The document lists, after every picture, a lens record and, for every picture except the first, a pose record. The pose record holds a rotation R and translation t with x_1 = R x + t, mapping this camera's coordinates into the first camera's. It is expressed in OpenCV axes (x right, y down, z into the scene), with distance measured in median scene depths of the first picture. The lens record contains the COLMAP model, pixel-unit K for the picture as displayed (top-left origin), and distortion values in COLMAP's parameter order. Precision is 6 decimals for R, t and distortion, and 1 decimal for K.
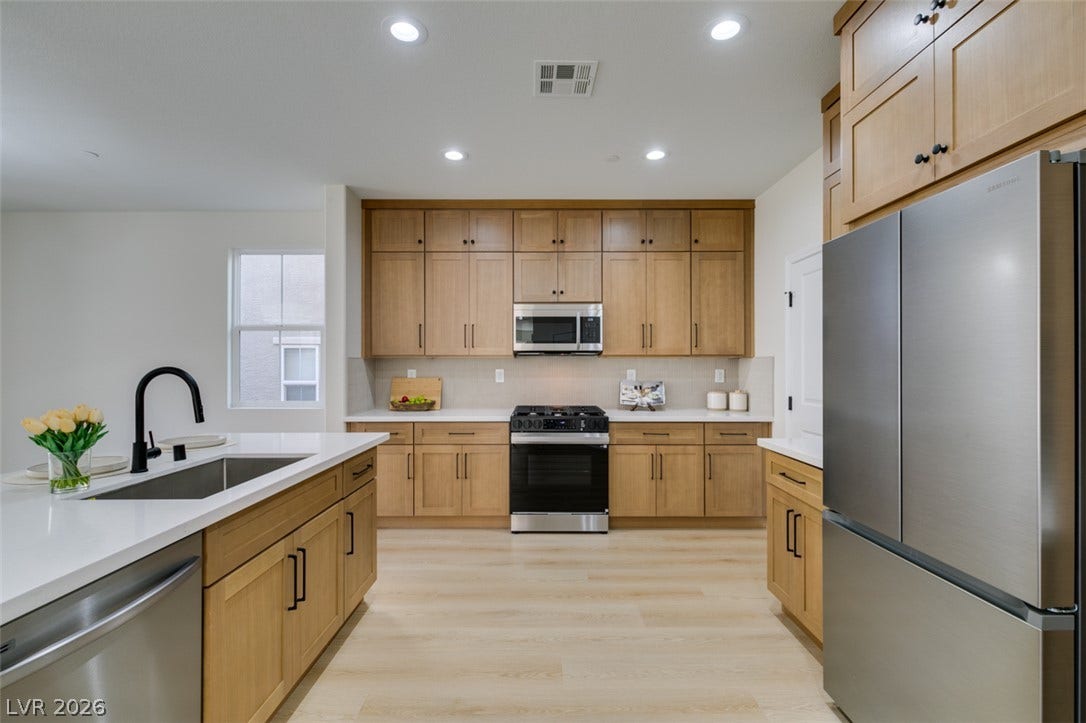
lens RADIAL K [[485.8, 0, 541.2], [0, 485.8, 365.4], [0, 0, 1]] dist [-0.000219, -0.001197]
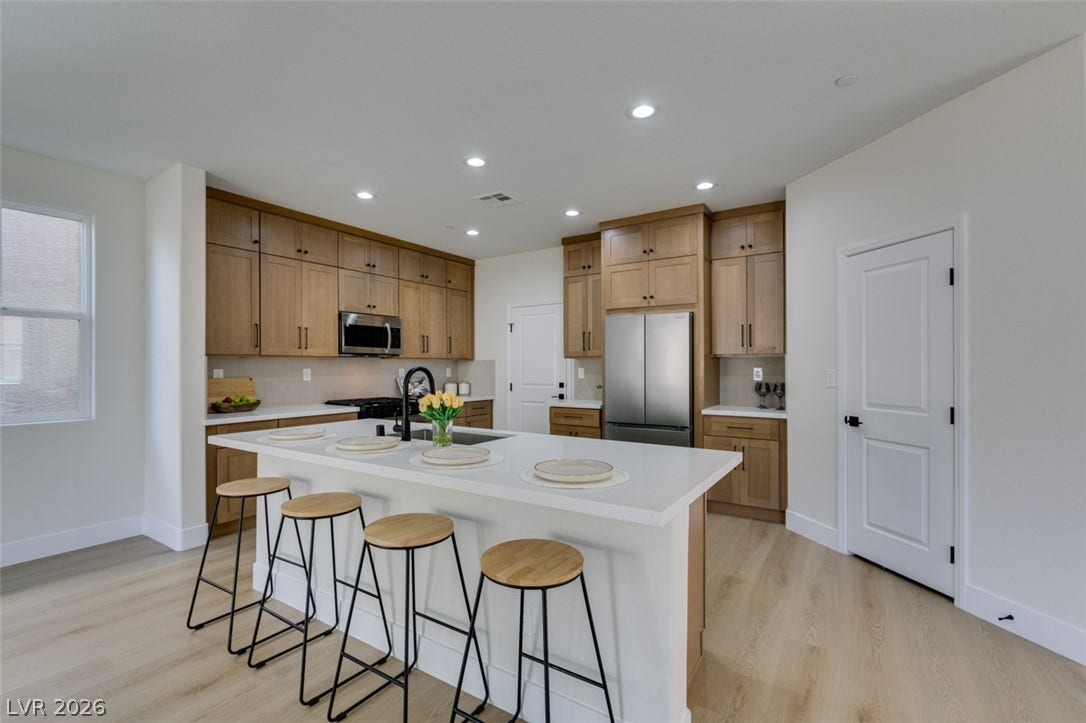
lens RADIAL K [[485.8, 0, 541.2], [0, 485.8, 365.4], [0, 0, 1]] dist [-0.000219, -0.001197]
pose [[0.545155, 0.001098, 0.838334, -0.769083], [-0.001706, 0.999999, -0.000200, -0.000077], [-0.838333, -0.001321, 0.545156, -0.041319]]
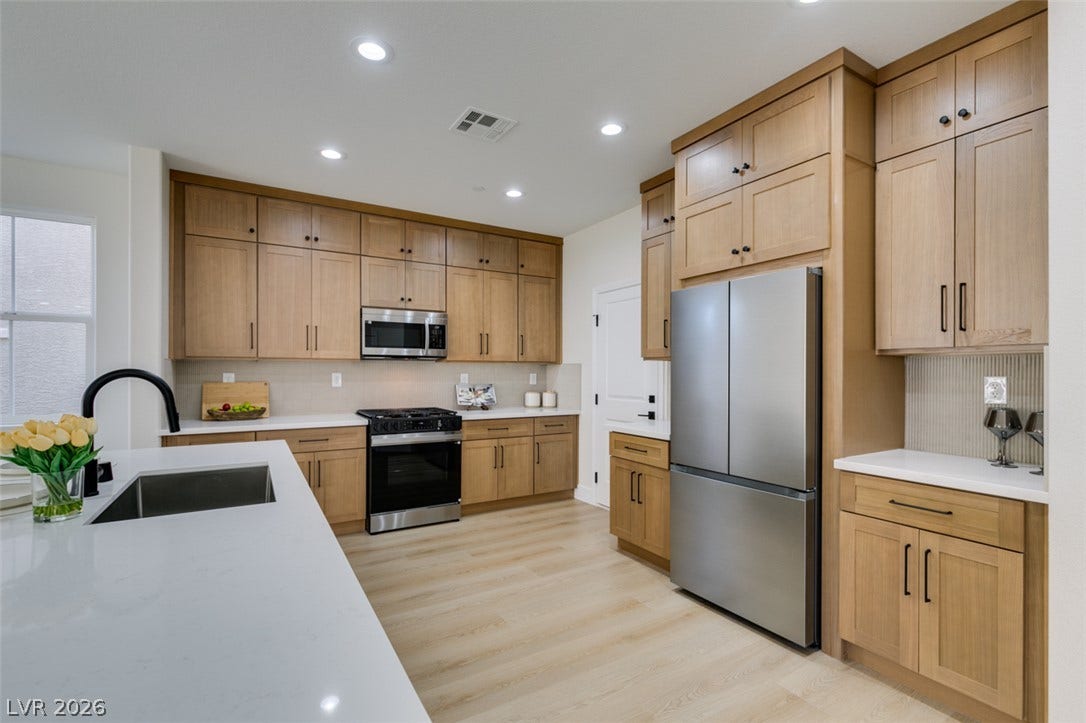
lens RADIAL K [[485.6, 0, 543.1], [0, 485.6, 372.3], [0, 0, 1]] dist [0.000016, -0.000380]
pose [[0.855603, 0.002954, 0.517624, -0.252458], [-0.005602, 0.999978, 0.003553, 0.000512], [-0.517602, -0.005940, 0.855601, -0.046409]]
